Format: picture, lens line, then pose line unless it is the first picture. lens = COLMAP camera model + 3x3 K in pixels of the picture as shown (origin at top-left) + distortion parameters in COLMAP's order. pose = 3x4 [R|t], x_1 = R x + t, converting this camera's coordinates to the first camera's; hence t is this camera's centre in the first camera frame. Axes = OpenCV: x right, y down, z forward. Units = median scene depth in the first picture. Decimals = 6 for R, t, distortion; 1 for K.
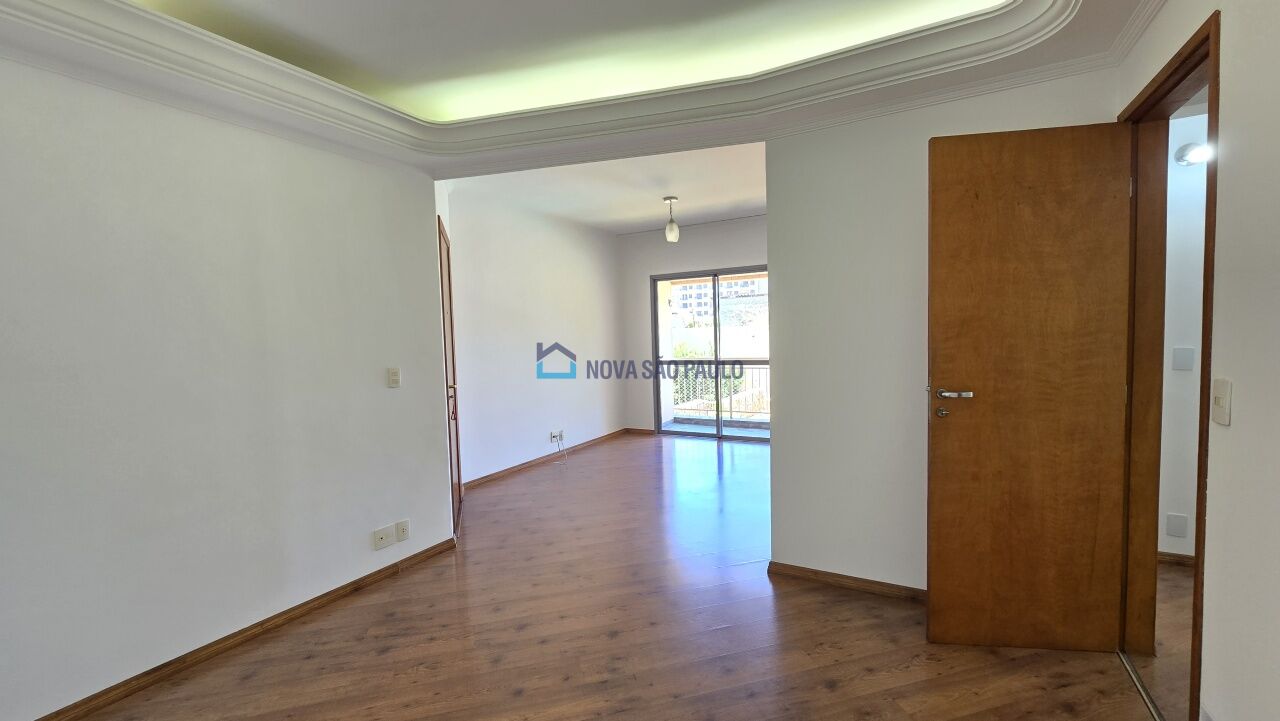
lens RADIAL K [[525.2, 0, 636.2], [0, 525.2, 363.0], [0, 0, 1]] dist [-0.003915, 0.001070]
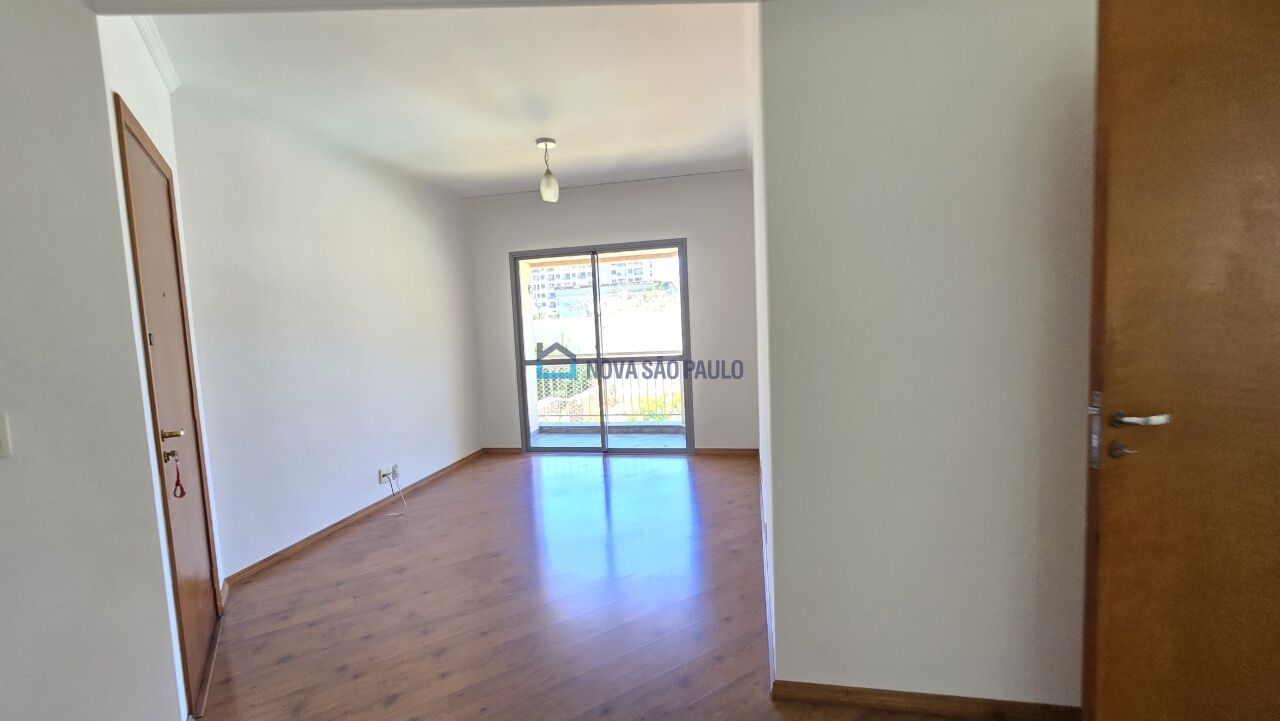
lens RADIAL K [[525.2, 0, 637.3], [0, 525.2, 362.1], [0, 0, 1]] dist [-0.003915, 0.001070]
pose [[0.952029, -0.037560, 0.303695, -0.069198], [0.033417, 0.999264, 0.018827, -0.022264], [-0.304179, -0.007775, 0.952583, 0.378527]]
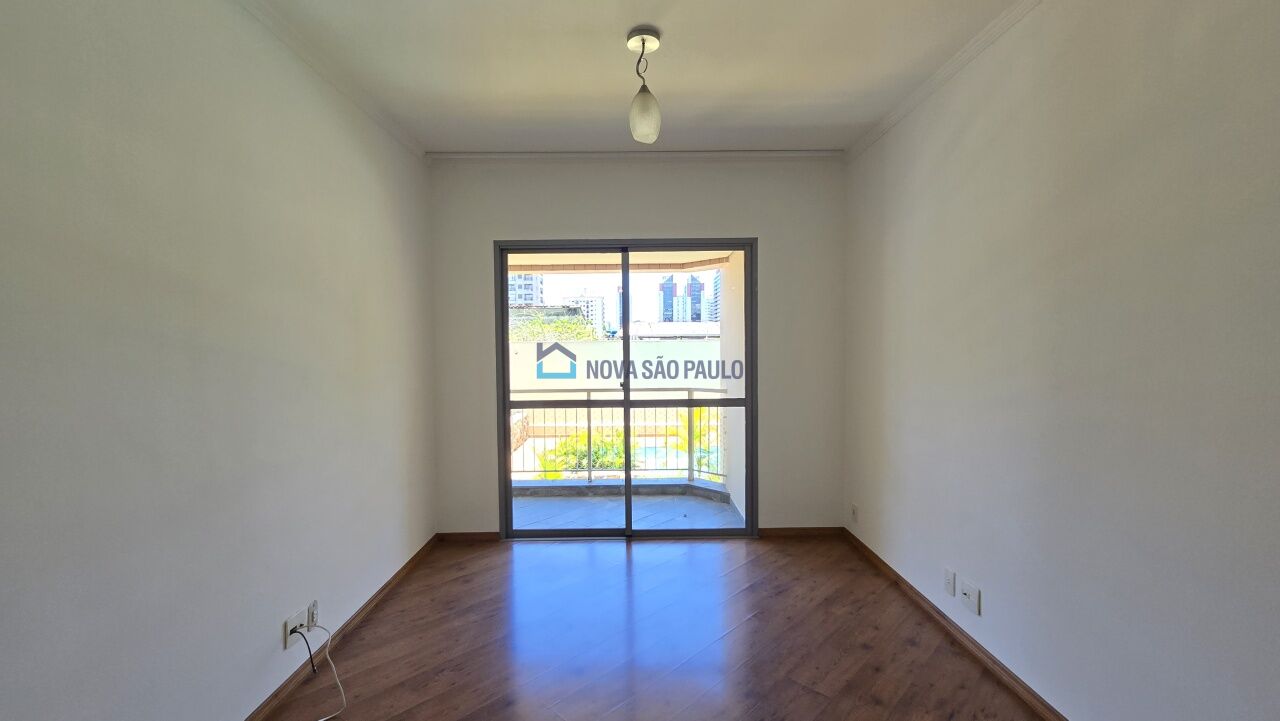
lens RADIAL K [[525.2, 0, 640.8], [0, 525.2, 371.8], [0, 0, 1]] dist [-0.003915, 0.001070]
pose [[0.861611, -0.003109, 0.507559, -0.222017], [0.010940, 0.999863, -0.012448, -0.054390], [-0.507451, 0.016278, 0.861527, 0.933177]]
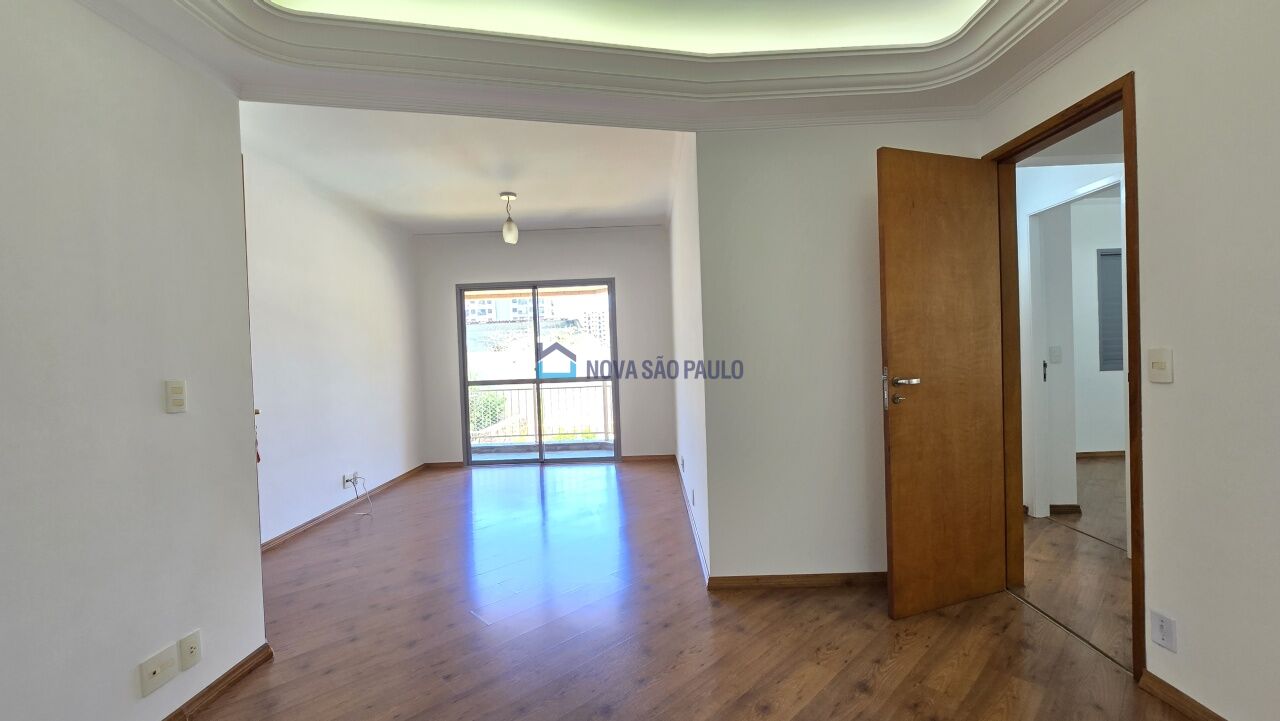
lens RADIAL K [[525.2, 0, 634.5], [0, 525.2, 364.0], [0, 0, 1]] dist [-0.003915, 0.001070]
pose [[0.878819, -0.008843, 0.477074, -0.254513], [0.035320, 0.998291, -0.046557, 0.033604], [-0.475847, 0.057766, 0.877629, 0.191608]]
